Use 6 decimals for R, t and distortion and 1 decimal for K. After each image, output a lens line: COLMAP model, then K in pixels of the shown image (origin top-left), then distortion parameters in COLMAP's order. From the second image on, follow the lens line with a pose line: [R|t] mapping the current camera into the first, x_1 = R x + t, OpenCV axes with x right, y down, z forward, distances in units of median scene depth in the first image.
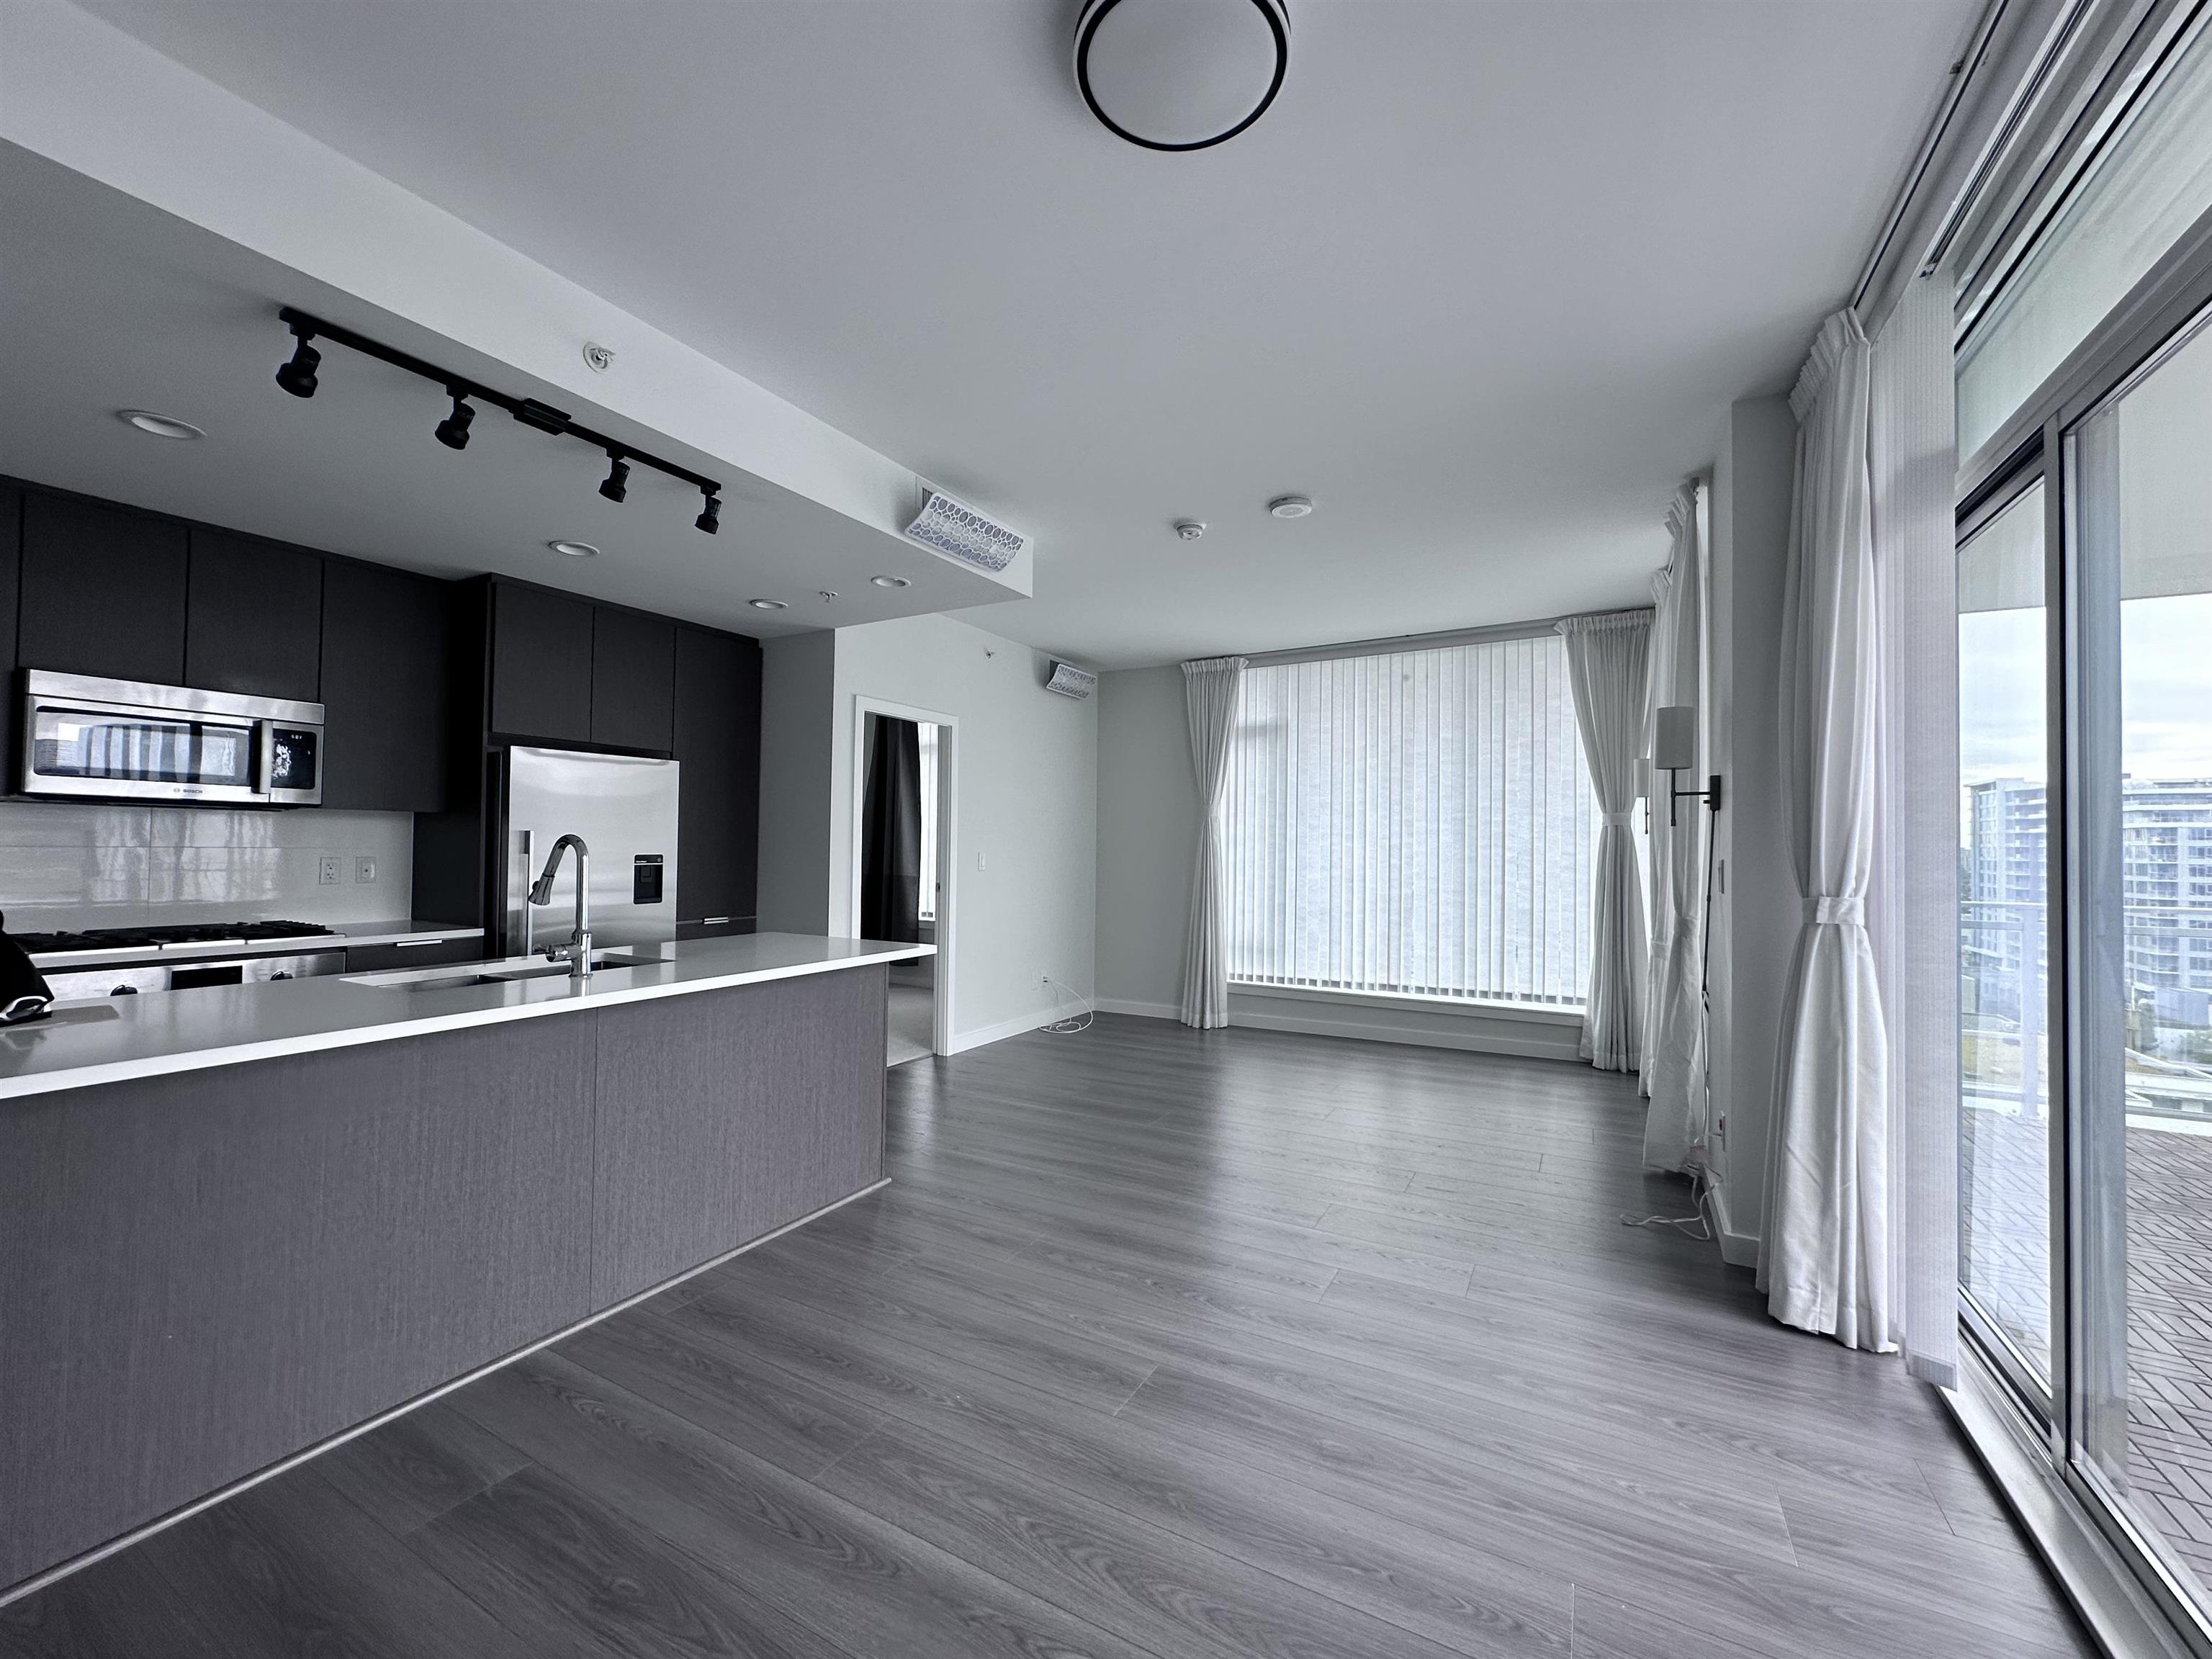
lens RADIAL K [[882.6, 0, 1104.6], [0, 882.6, 826.5], [0, 0, 1]] dist [-0.000702, 0.000143]
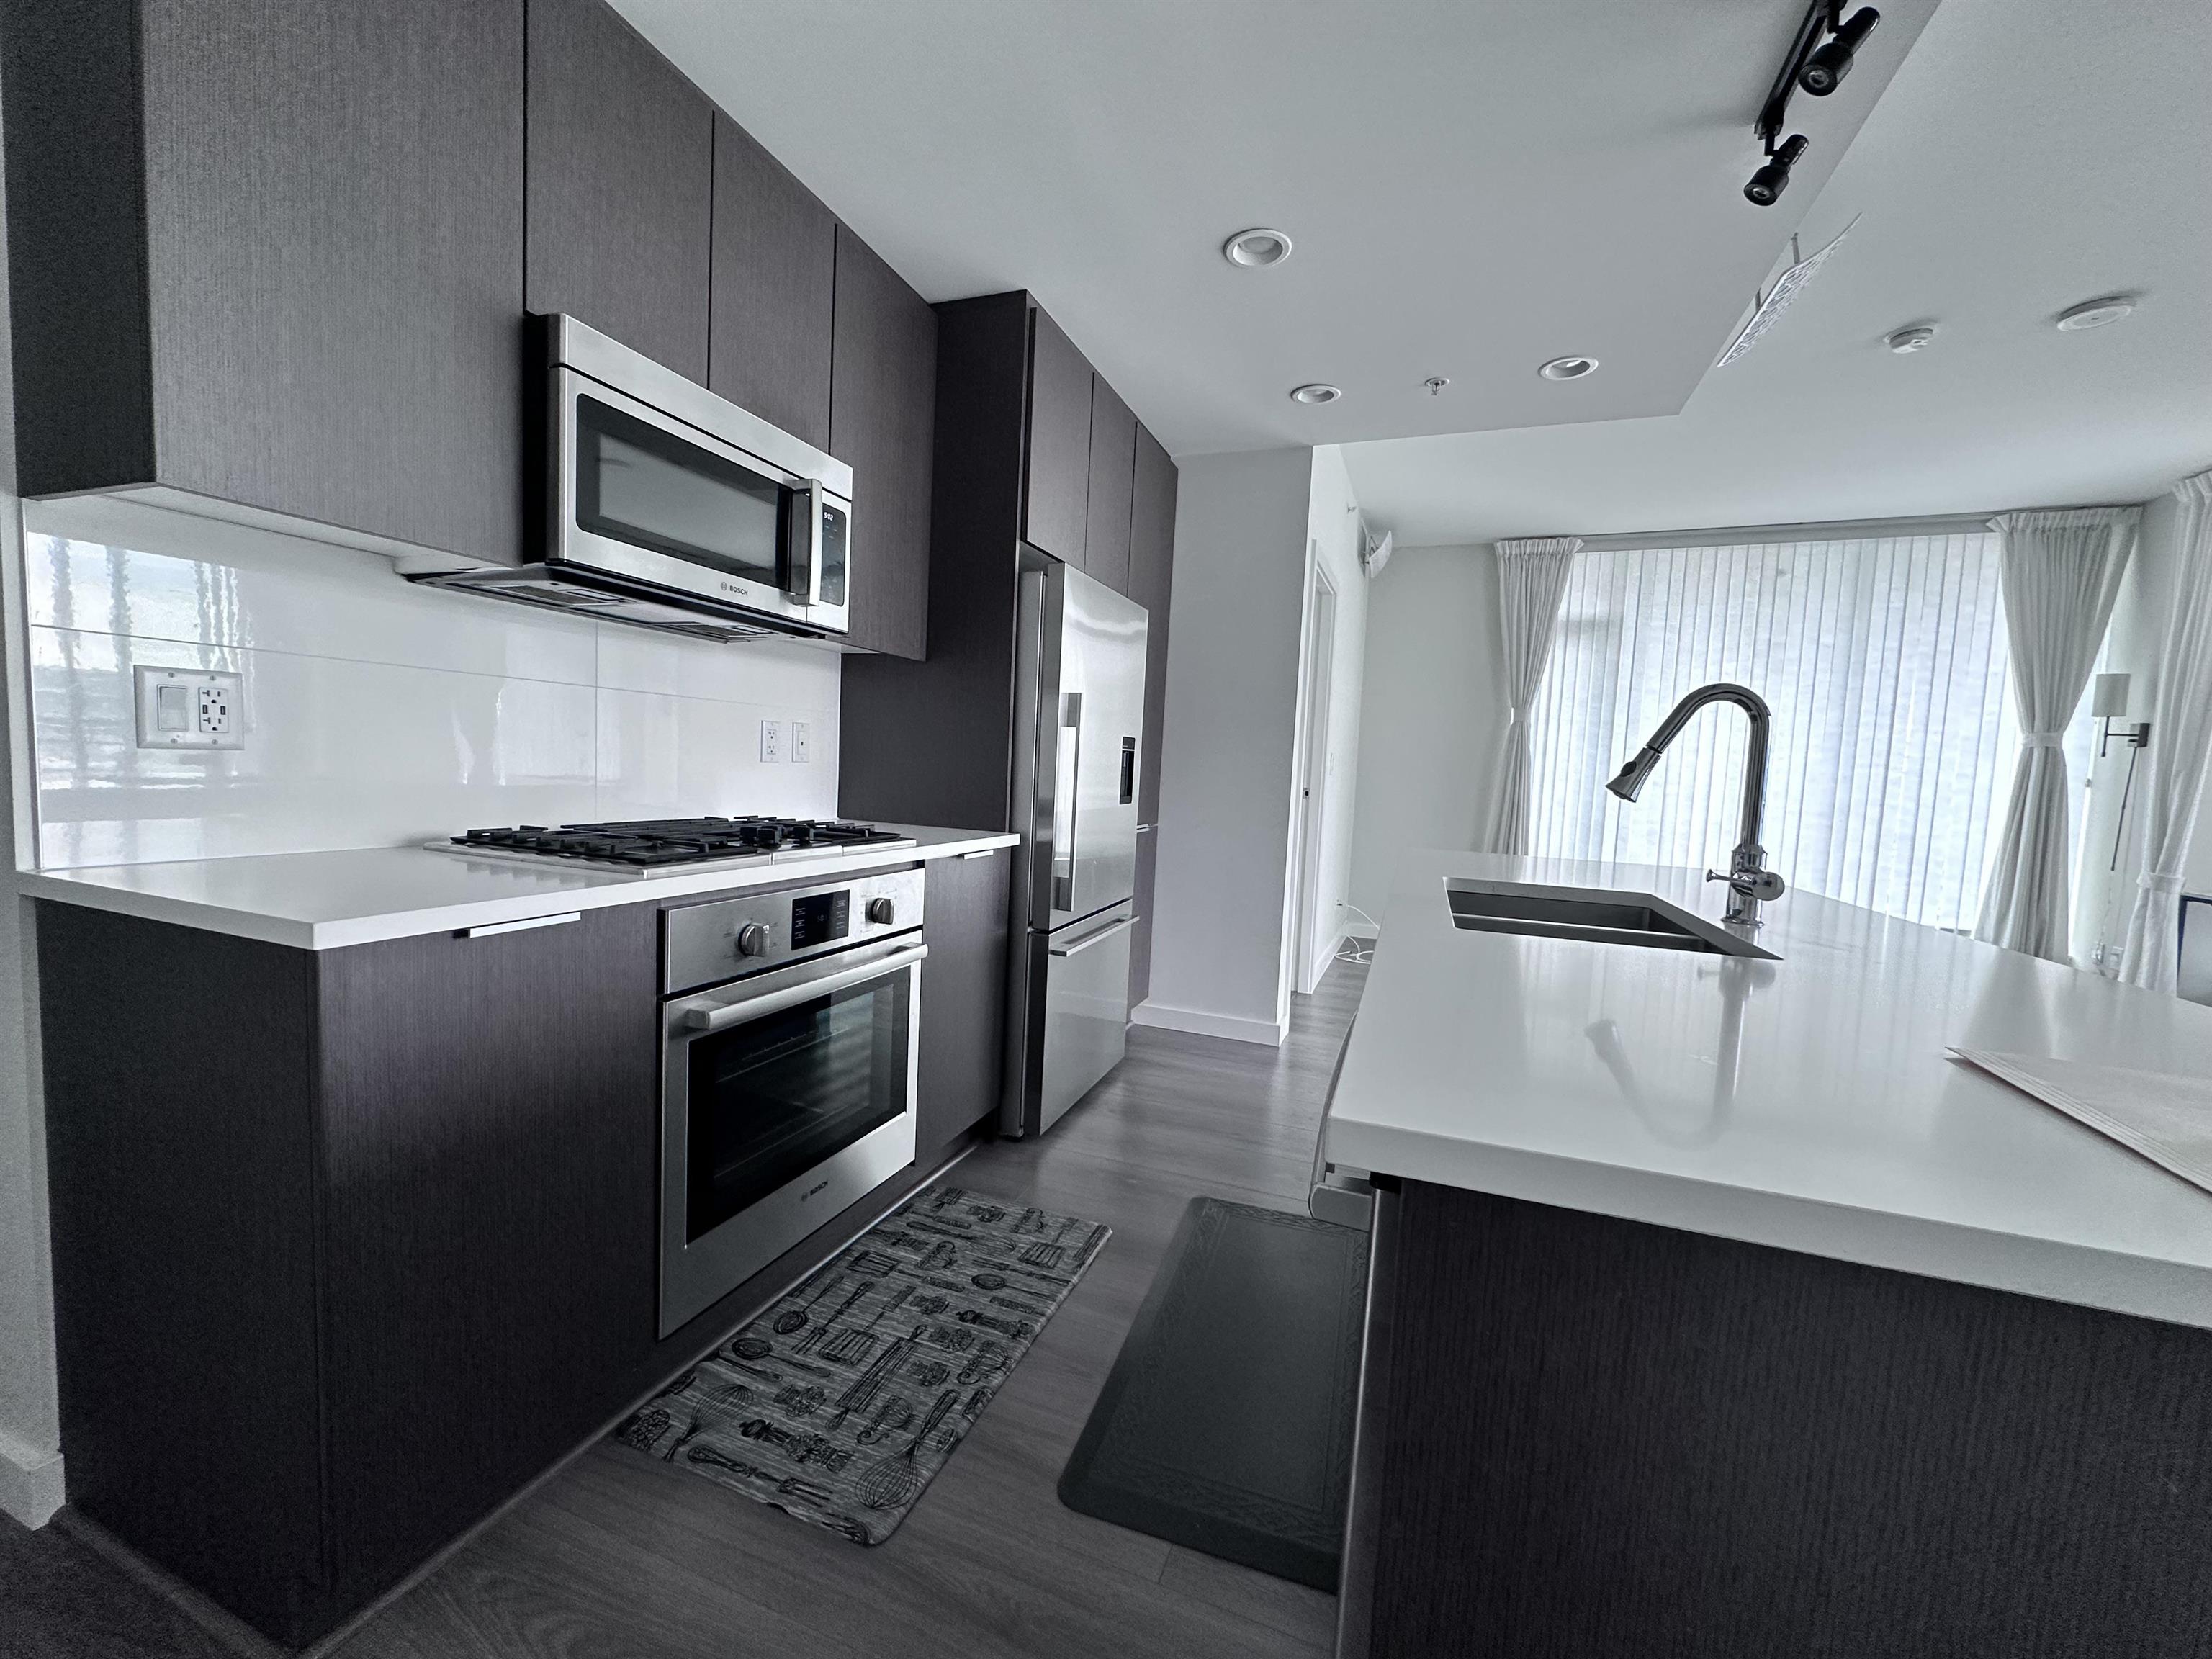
lens RADIAL K [[882.6, 0, 1106.9], [0, 882.6, 830.7], [0, 0, 1]] dist [-0.000702, 0.000143]
pose [[0.988657, 0.021497, 0.148641, -0.455646], [-0.036584, 0.994363, 0.099520, 0.026177], [-0.145664, -0.103829, 0.983871, 0.198108]]
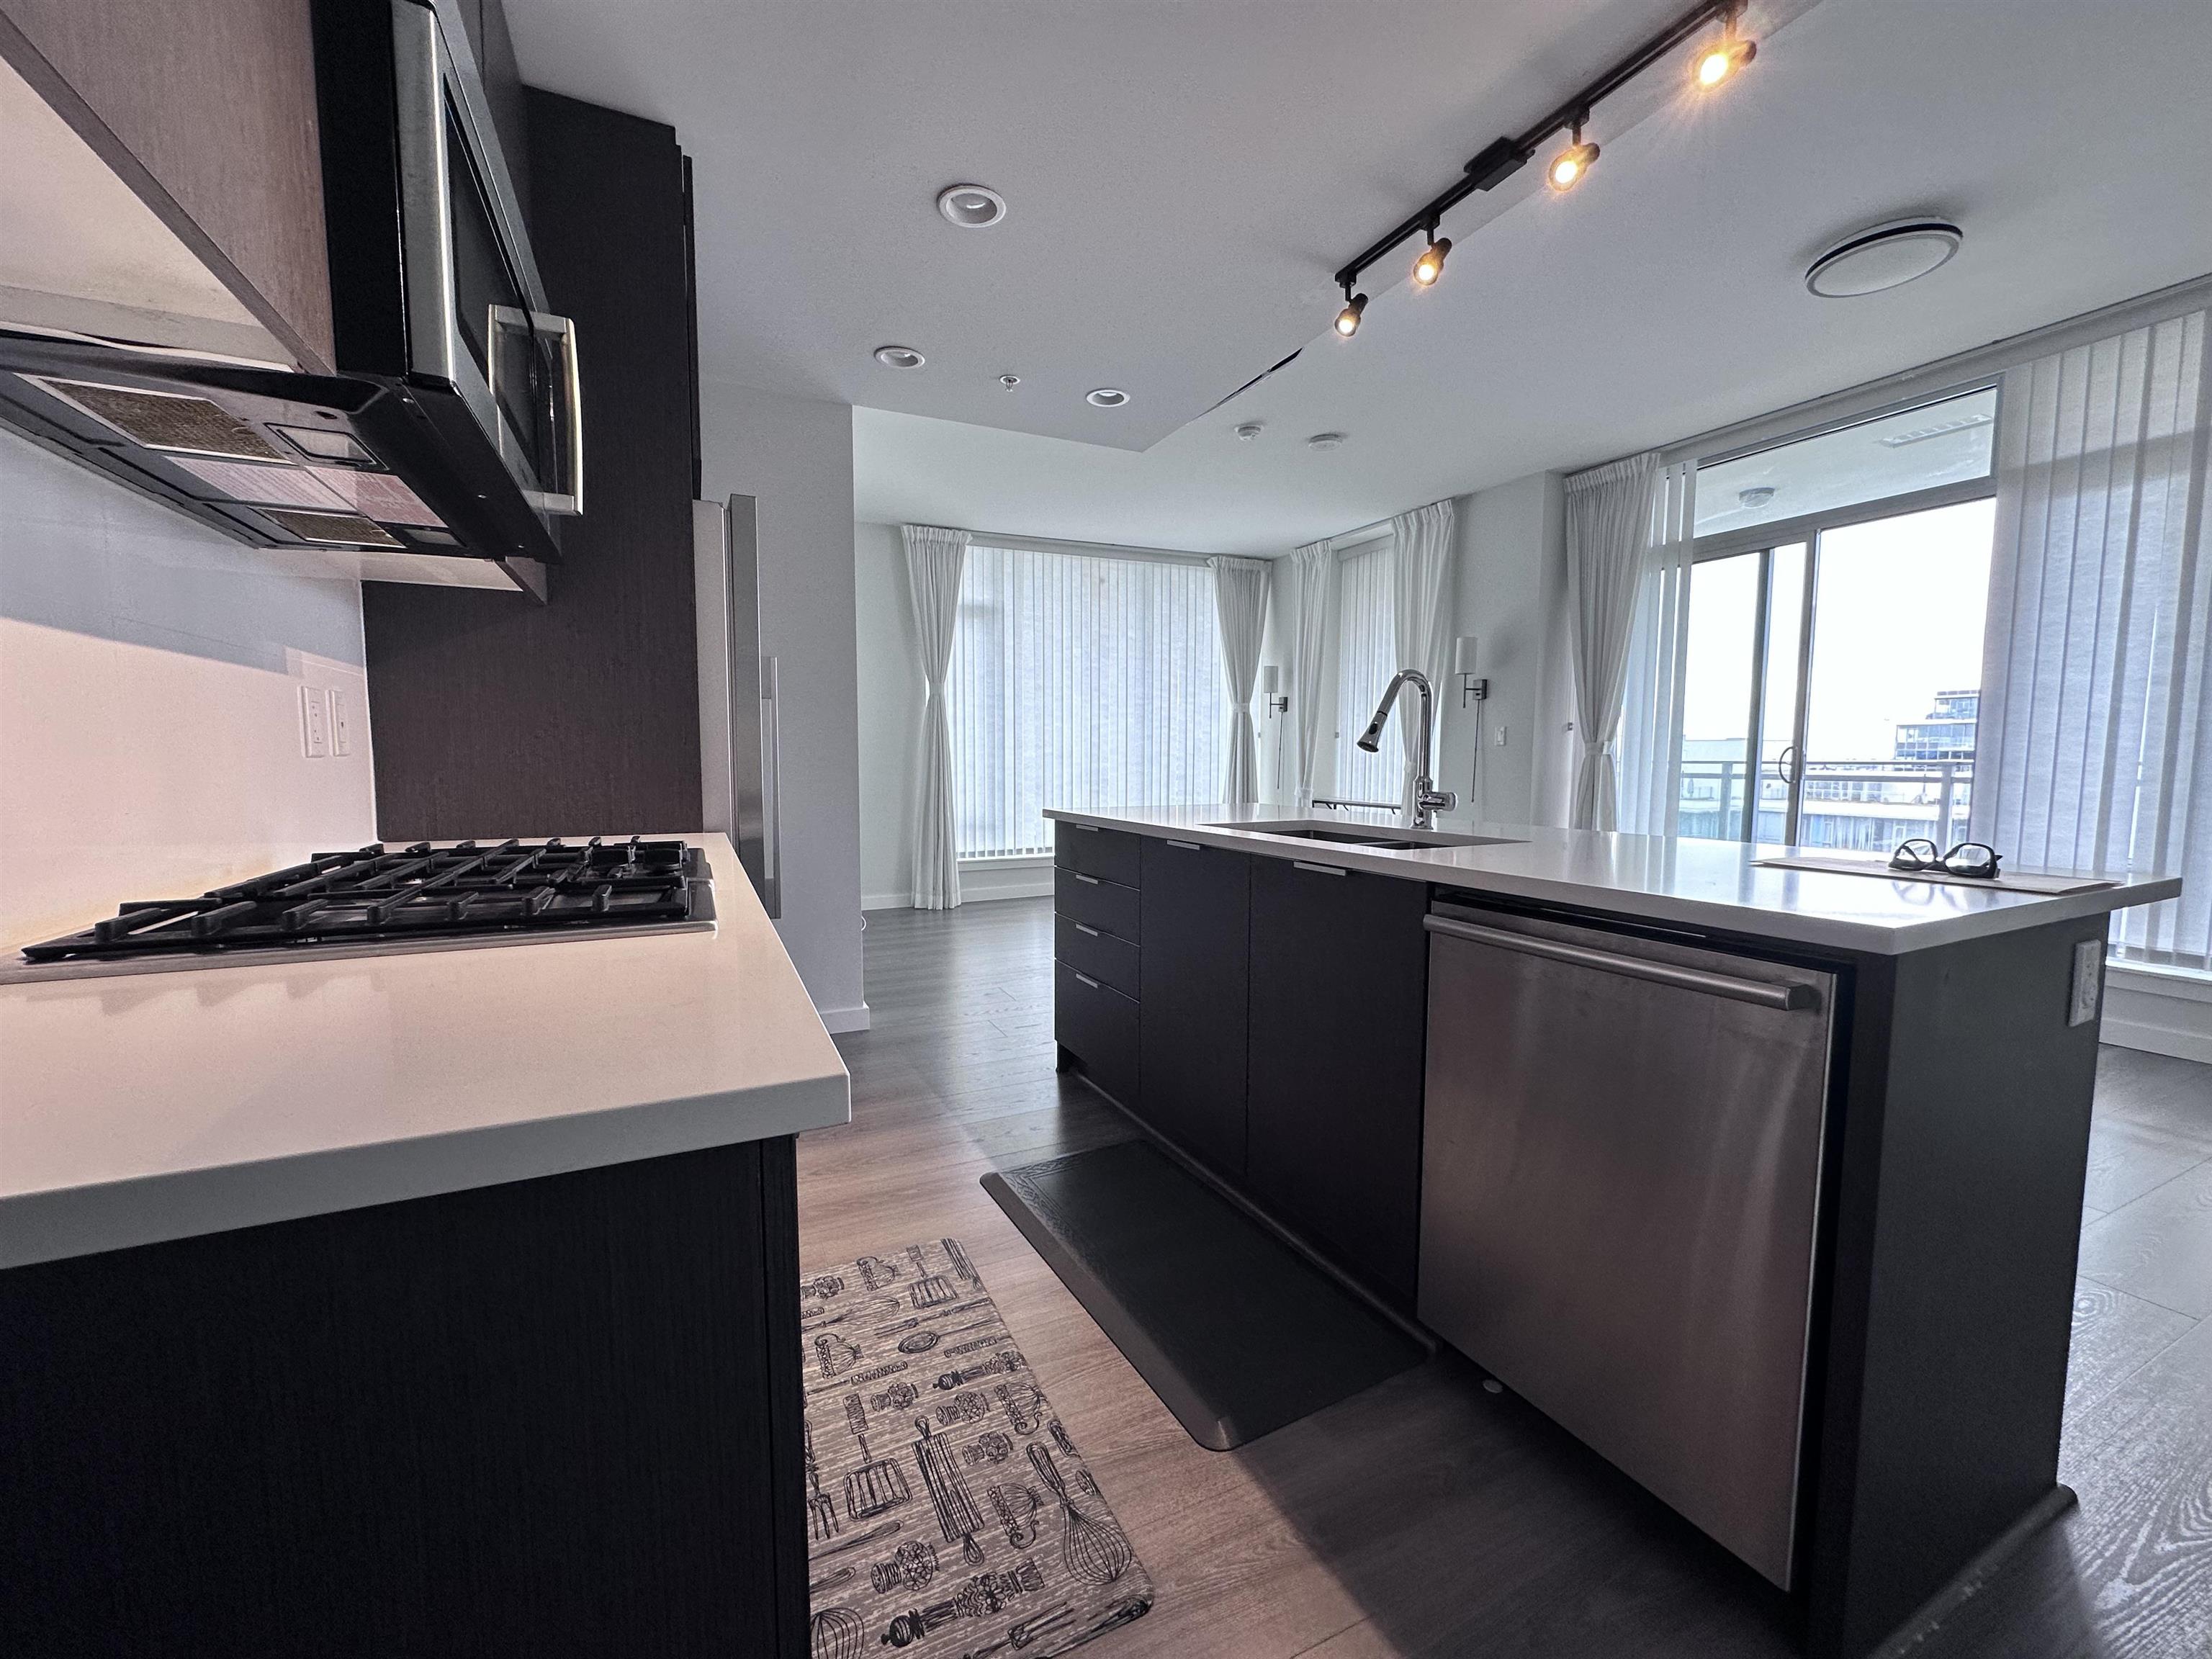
lens RADIAL K [[882.6, 0, 1102.3], [0, 882.6, 830.8], [0, 0, 1]] dist [-0.000702, 0.000143]
pose [[0.577105, -0.081249, 0.812618, -0.627909], [-0.013763, 0.993930, 0.109152, 0.031890], [-0.816554, -0.074176, 0.572484, 0.310581]]
